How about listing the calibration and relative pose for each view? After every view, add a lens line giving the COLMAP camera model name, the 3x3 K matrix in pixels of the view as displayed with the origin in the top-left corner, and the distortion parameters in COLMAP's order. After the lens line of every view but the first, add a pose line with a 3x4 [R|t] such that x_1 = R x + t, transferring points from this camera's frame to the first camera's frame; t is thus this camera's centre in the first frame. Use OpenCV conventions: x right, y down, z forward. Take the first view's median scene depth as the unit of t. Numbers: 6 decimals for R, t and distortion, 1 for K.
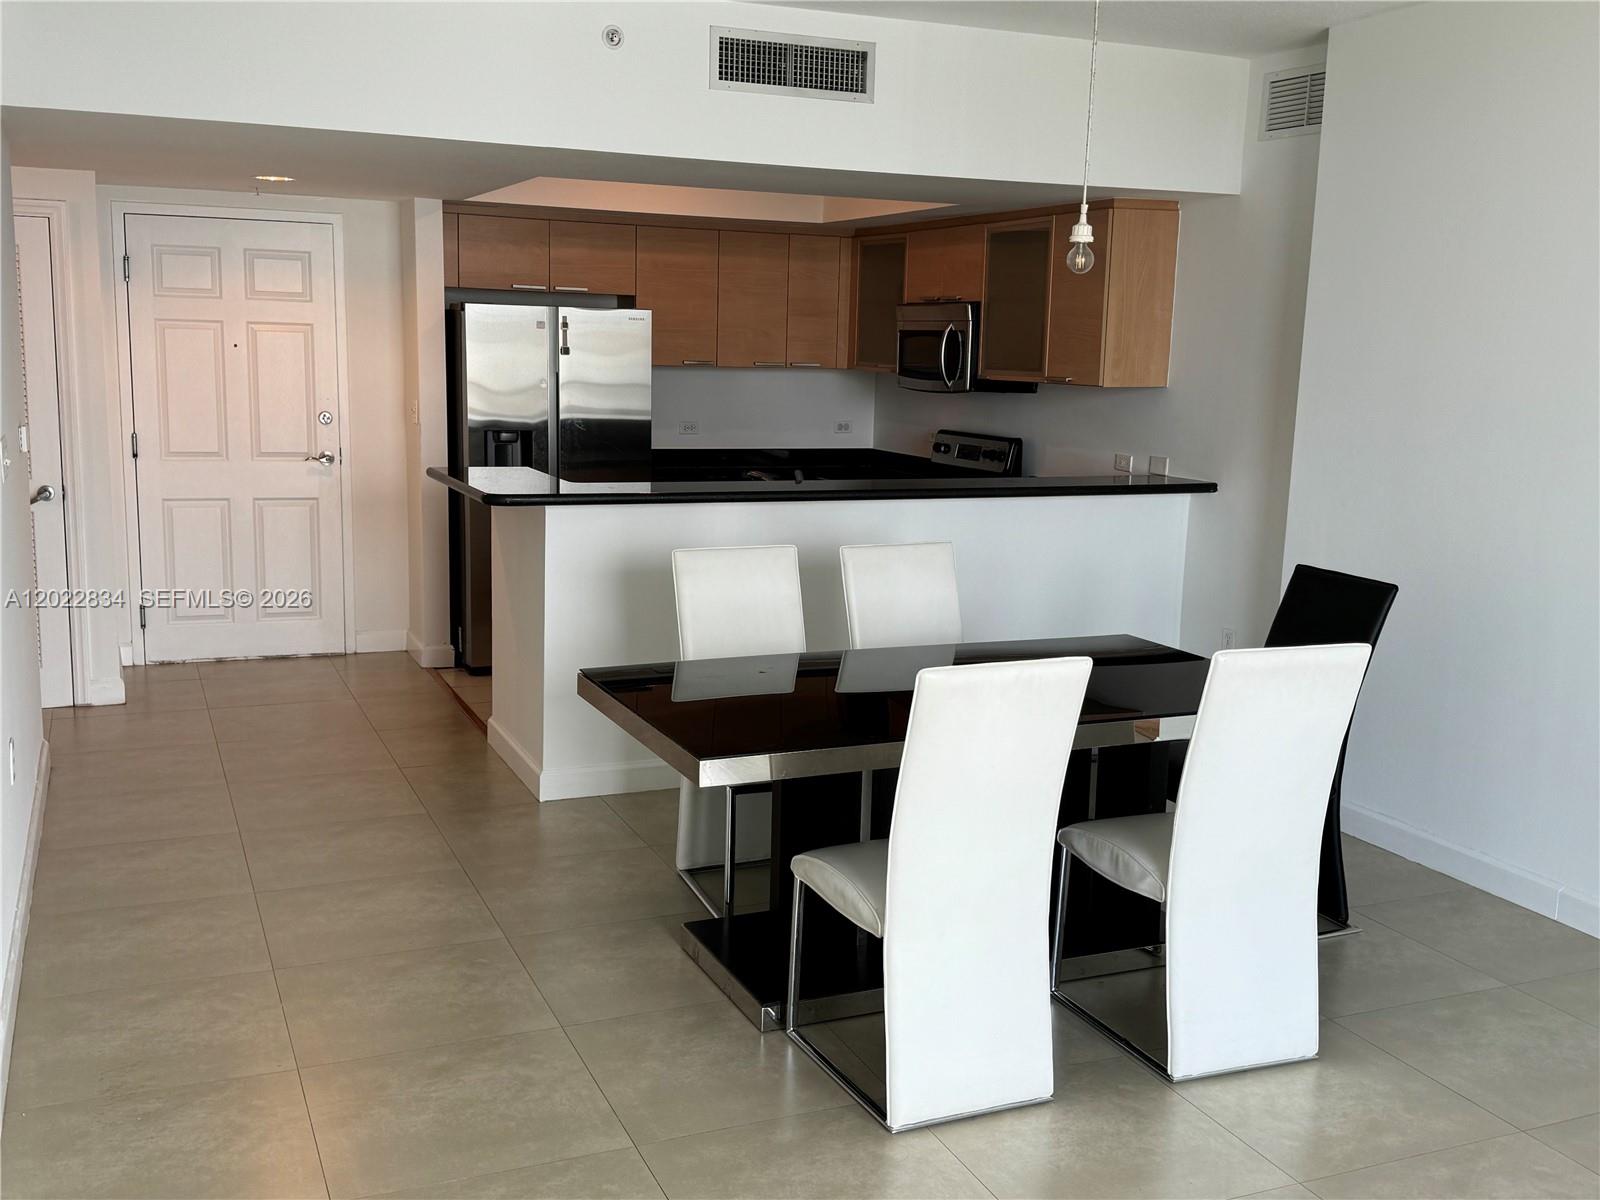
lens RADIAL K [[1569.1, 0, 800.0], [0, 1569.1, 600.0], [0, 0, 1]] dist [0.000569, 0.000056]
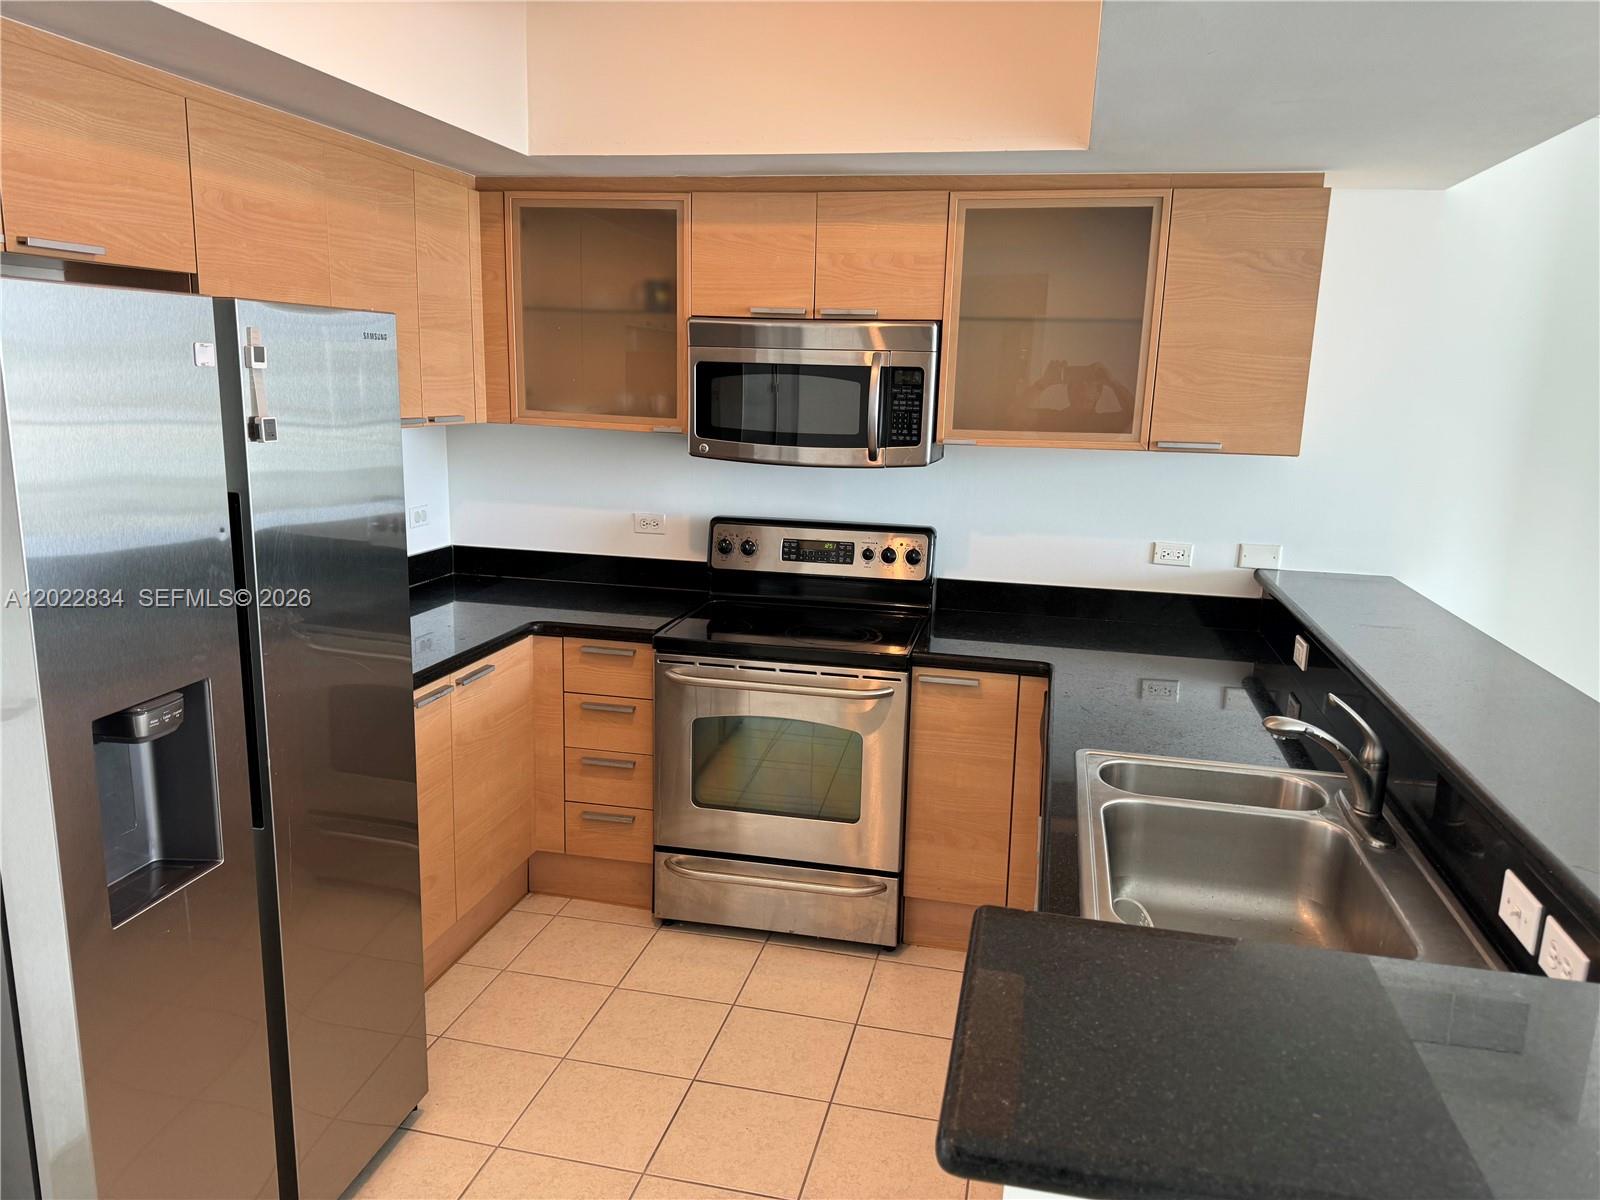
lens RADIAL K [[1125.2, 0, 800.0], [0, 1125.2, 600.0], [0, 0, 1]] dist [0.003479, -0.000085]
pose [[0.588607, -0.168194, 0.790729, -0.266783], [0.118943, 0.985491, 0.121082, -0.130261], [-0.799622, 0.022782, 0.600072, 0.718085]]
